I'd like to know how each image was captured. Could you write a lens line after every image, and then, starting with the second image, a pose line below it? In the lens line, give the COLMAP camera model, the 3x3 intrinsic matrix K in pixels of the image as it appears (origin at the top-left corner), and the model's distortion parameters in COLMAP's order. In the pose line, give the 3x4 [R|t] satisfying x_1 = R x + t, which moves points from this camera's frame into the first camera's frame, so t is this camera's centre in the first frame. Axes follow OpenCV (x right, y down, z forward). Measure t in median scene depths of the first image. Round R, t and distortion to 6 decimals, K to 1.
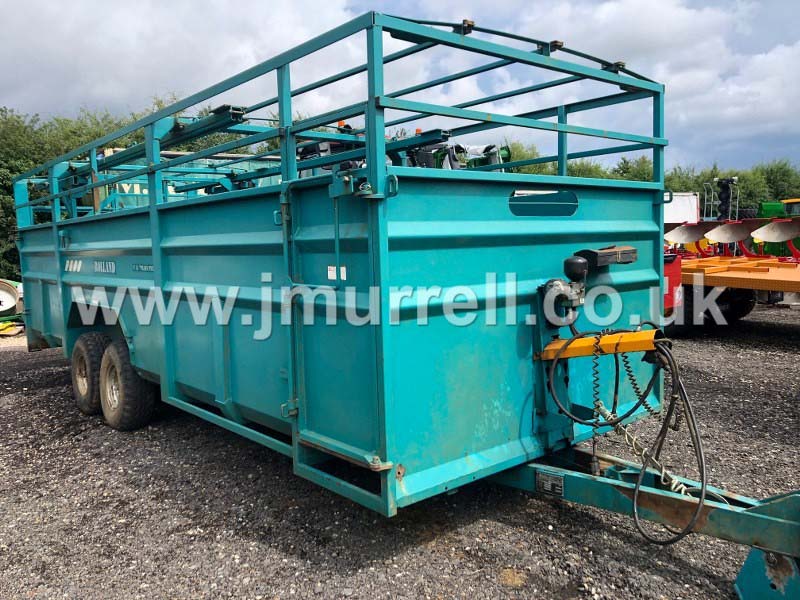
lens RADIAL K [[657.0, 0, 400.0], [0, 657.0, 300.0], [0, 0, 1]] dist [0.061519, -0.066273]
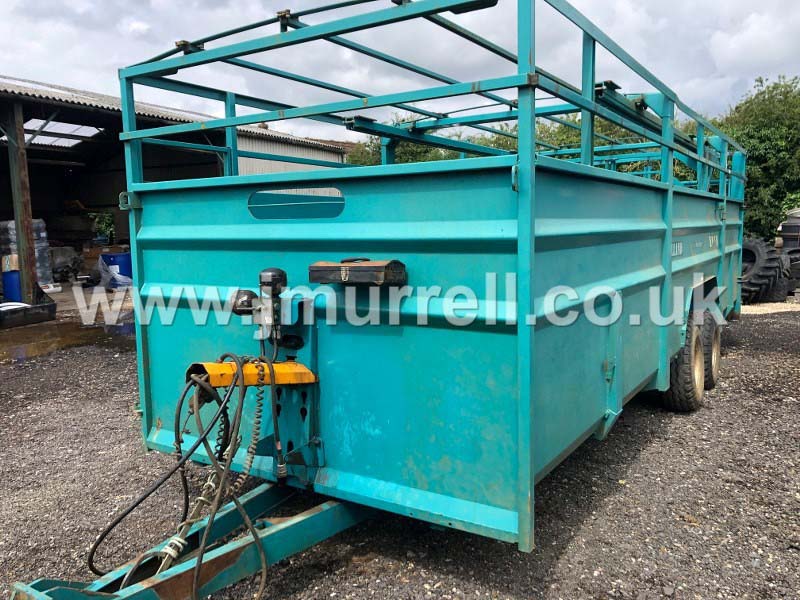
lens RADIAL K [[657.0, 0, 400.0], [0, 657.0, 300.0], [0, 0, 1]] dist [0.061519, -0.066273]
pose [[0.297179, 0.117515, -0.947563, 1.135748], [-0.087144, 0.991594, 0.095645, -0.120673], [0.950837, 0.054151, 0.304921, 0.908154]]
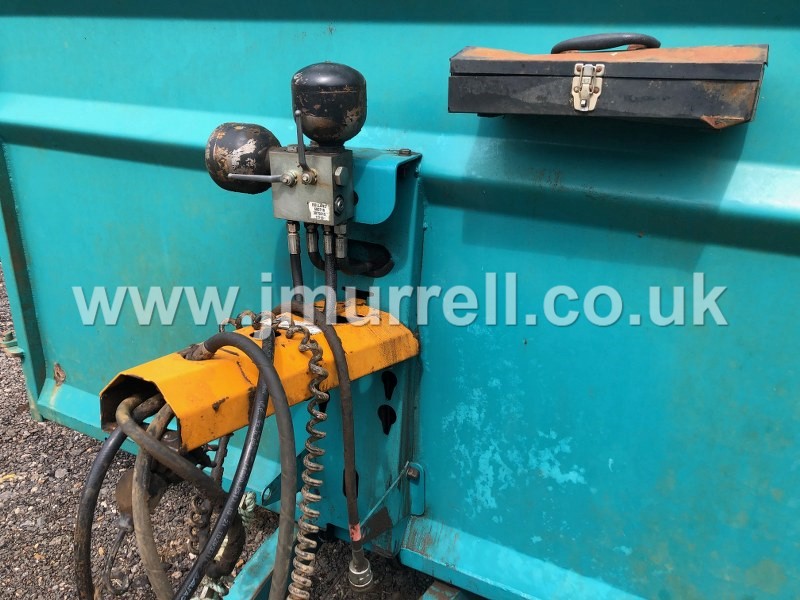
lens RADIAL K [[657.0, 0, 400.0], [0, 657.0, 300.0], [0, 0, 1]] dist [0.061519, -0.066273]
pose [[0.382682, 0.359499, -0.851067, 0.551961], [-0.128283, 0.932940, 0.336401, -0.068181], [0.914931, -0.019557, 0.403137, 0.914859]]
